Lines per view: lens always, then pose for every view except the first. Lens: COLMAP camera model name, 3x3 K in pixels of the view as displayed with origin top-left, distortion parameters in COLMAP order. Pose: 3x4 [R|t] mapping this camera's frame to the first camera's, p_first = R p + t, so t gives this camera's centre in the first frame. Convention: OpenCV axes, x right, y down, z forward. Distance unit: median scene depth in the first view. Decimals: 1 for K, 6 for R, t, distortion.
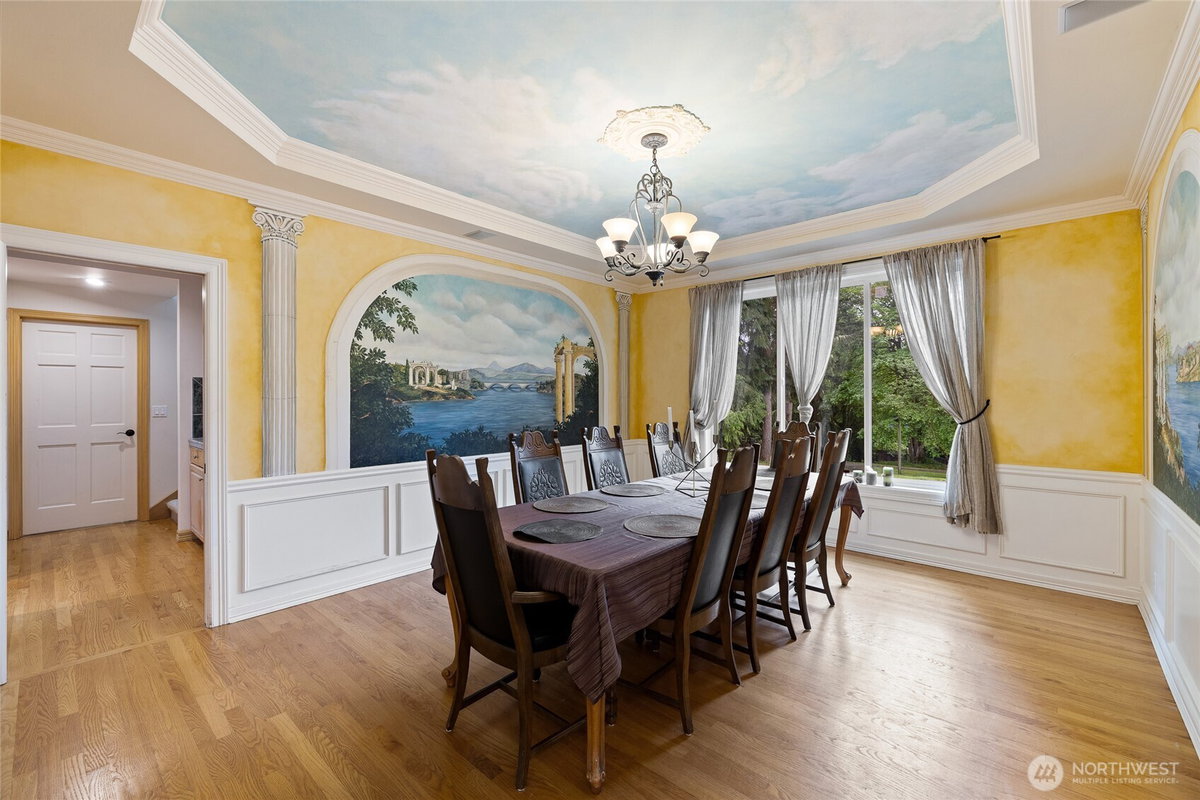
lens RADIAL K [[509.1, 0, 600.7], [0, 509.1, 395.1], [0, 0, 1]] dist [-0.000996, -0.000207]
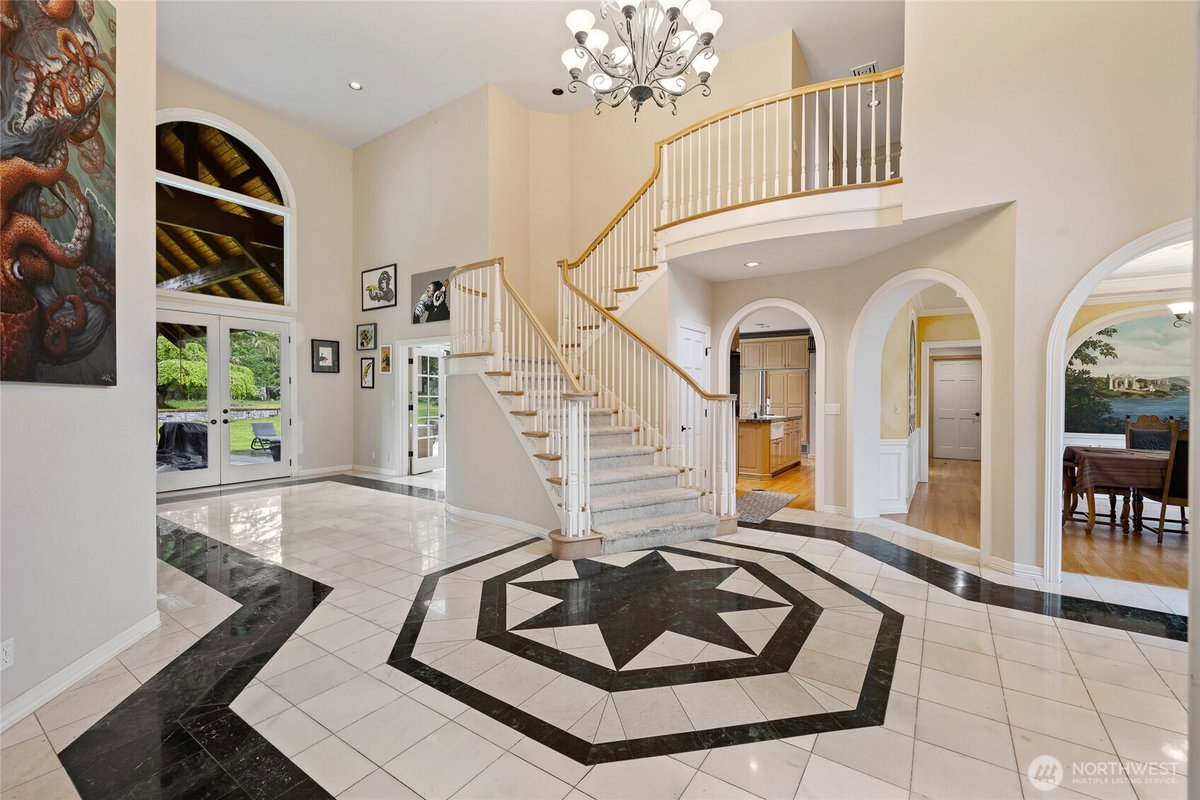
lens RADIAL K [[509.1, 0, 600.7], [0, 509.1, 395.1], [0, 0, 1]] dist [-0.000996, -0.000207]
pose [[0.135369, 0.000228, -0.990795, 1.085197], [-0.004339, 0.999991, -0.000362, 0.009047], [0.990786, 0.004348, 0.135369, -0.927050]]
